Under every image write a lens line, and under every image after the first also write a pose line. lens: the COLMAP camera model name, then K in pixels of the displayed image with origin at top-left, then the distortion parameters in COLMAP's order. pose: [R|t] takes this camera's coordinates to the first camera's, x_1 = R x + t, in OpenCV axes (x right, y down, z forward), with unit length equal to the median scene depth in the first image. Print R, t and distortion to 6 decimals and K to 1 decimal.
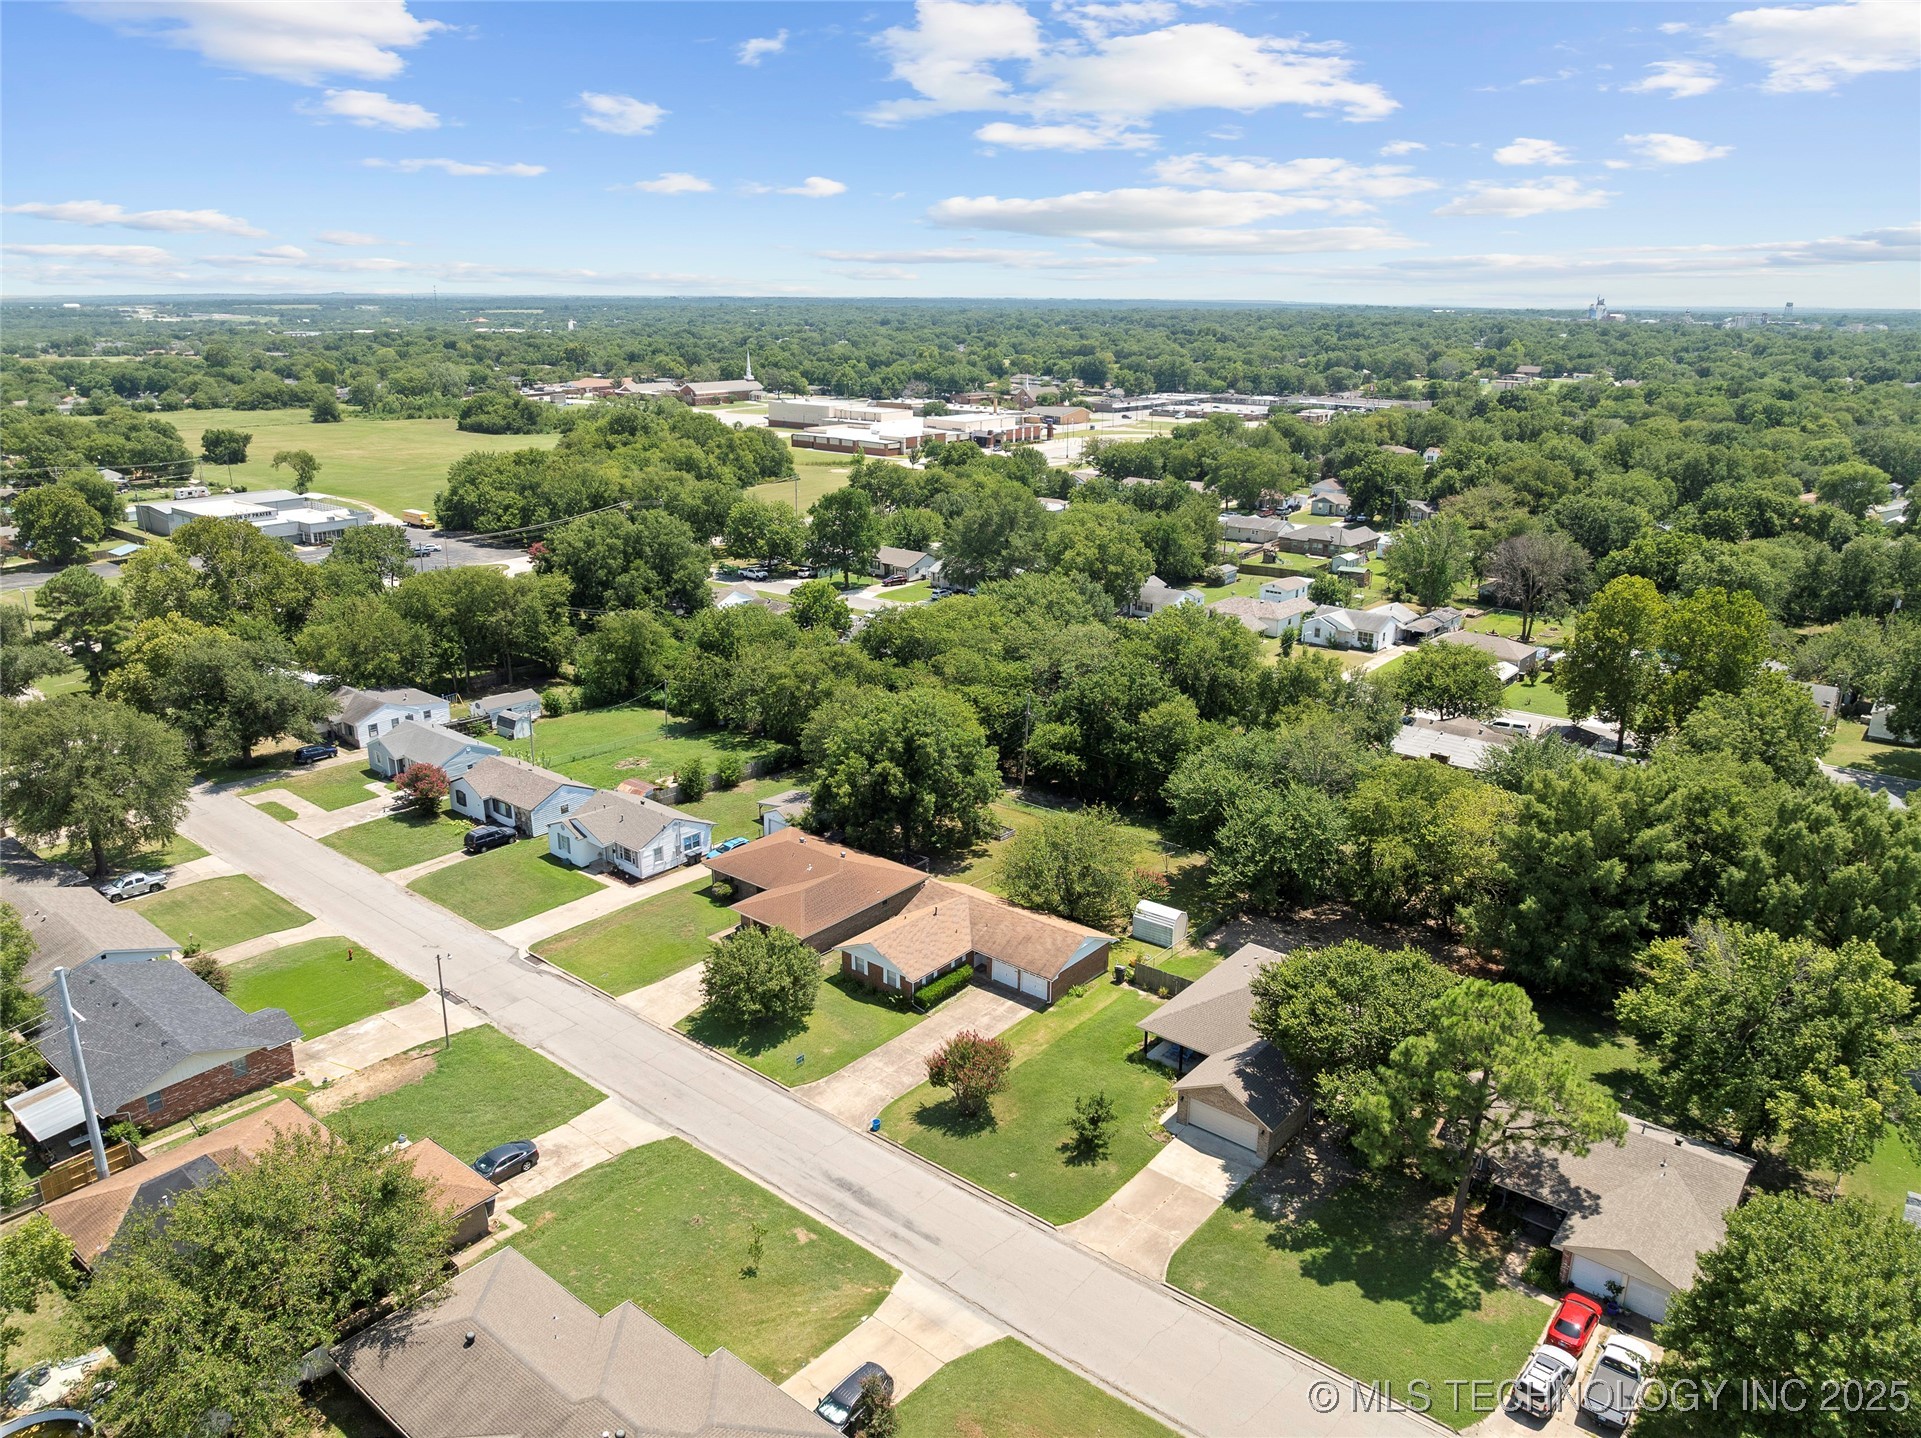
lens RADIAL K [[1349.4, 0, 960.5], [0, 1349.4, 719.0], [0, 0, 1]] dist [-0.035789, -0.000413]
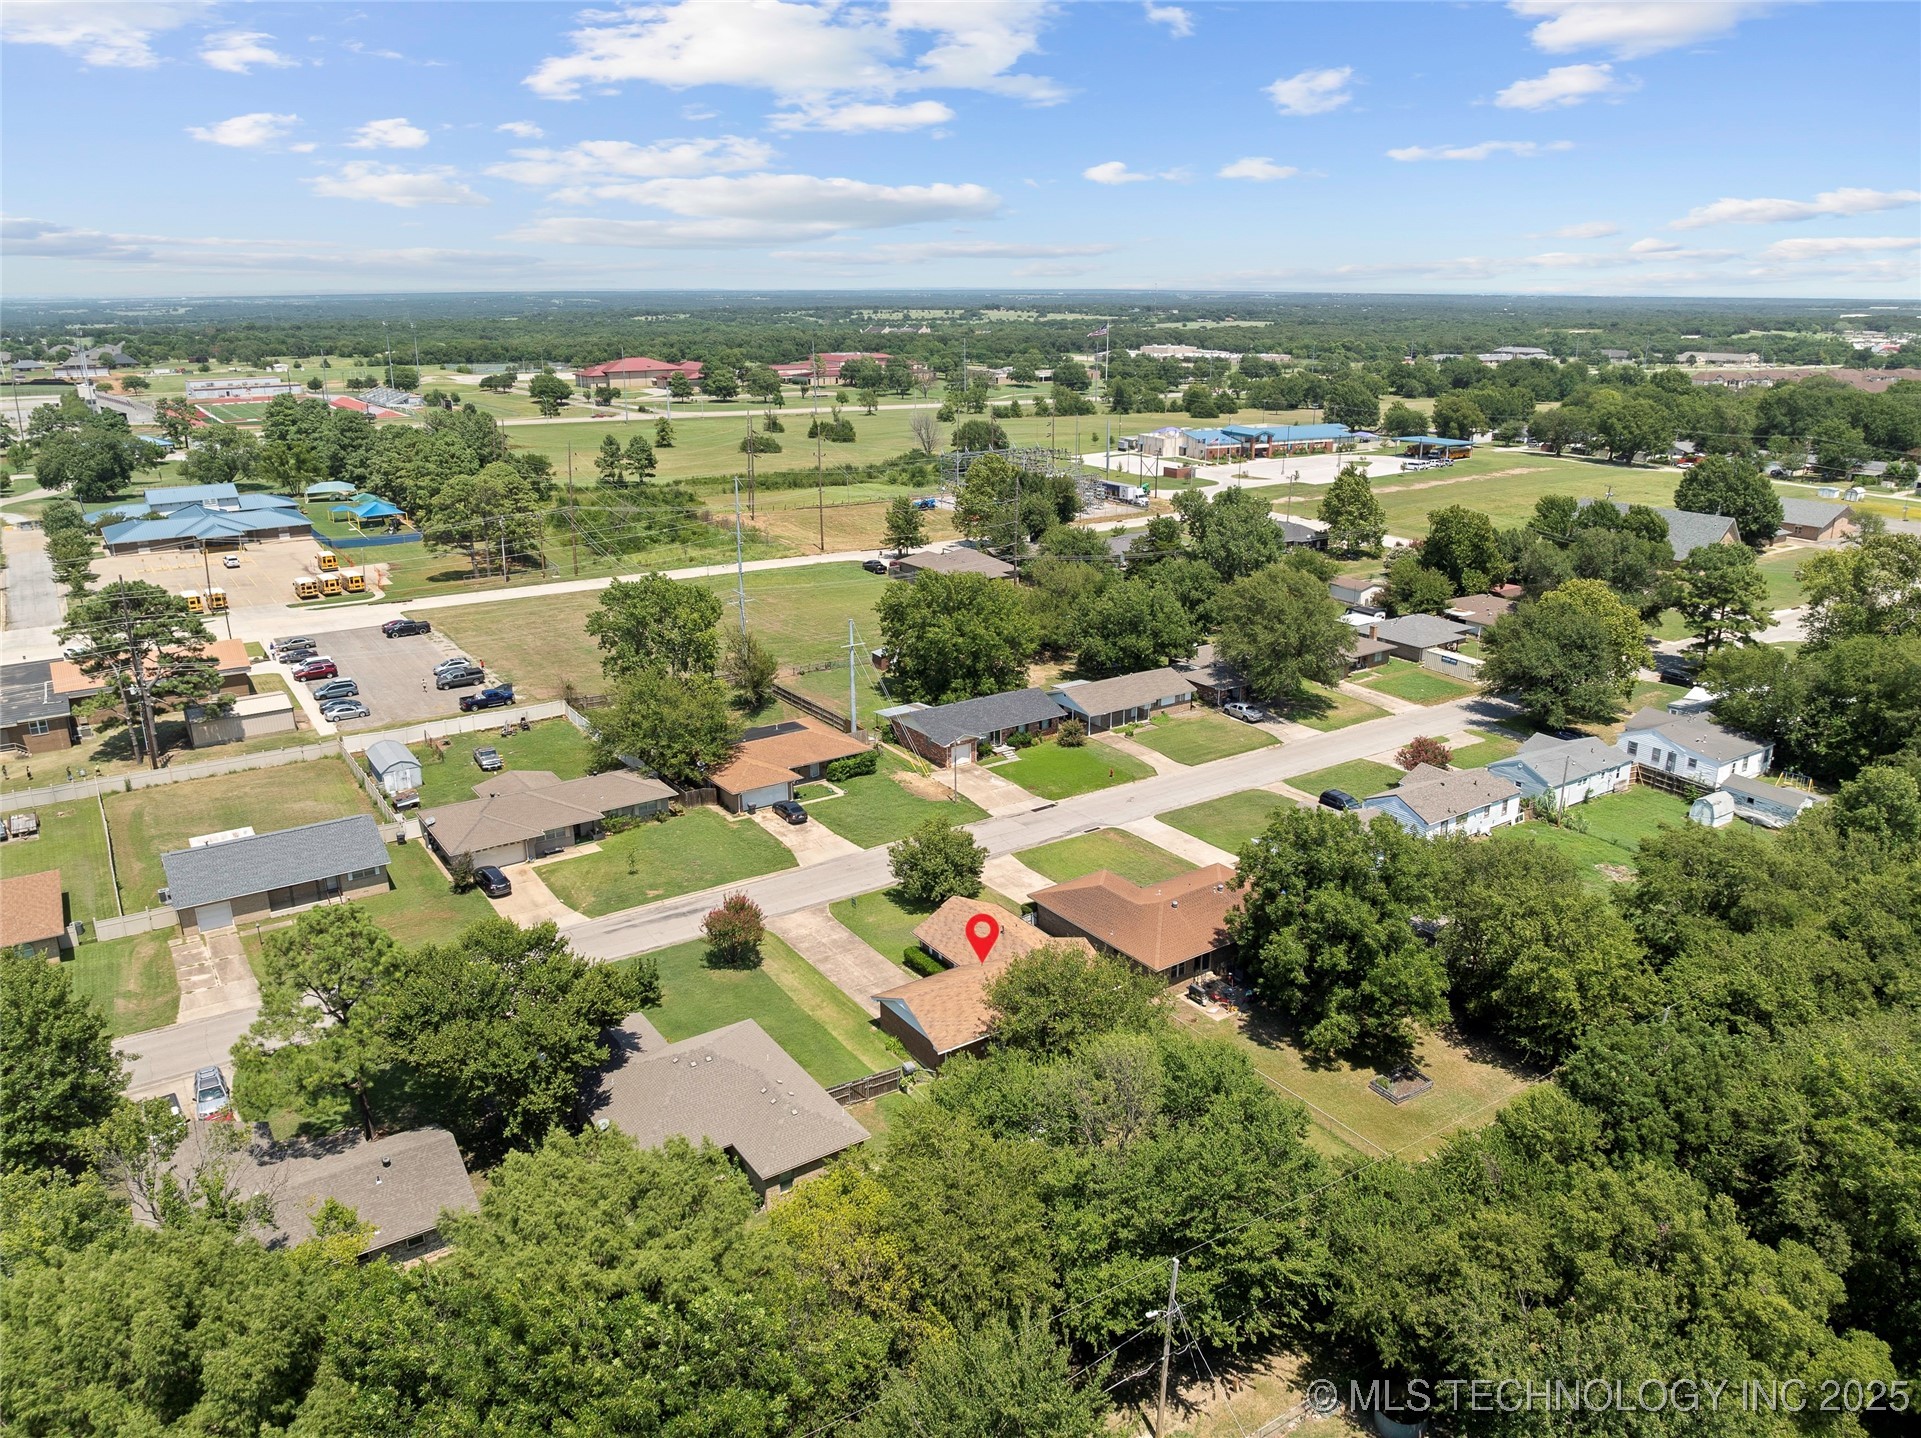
lens RADIAL K [[1349.4, 0, 960.5], [0, 1349.4, 719.0], [0, 0, 1]] dist [-0.035789, -0.000413]
pose [[-0.276743, 0.296375, -0.914098, 0.702479], [-0.291040, 0.880721, 0.373666, -0.289921], [0.915810, 0.369449, -0.157477, 0.918504]]
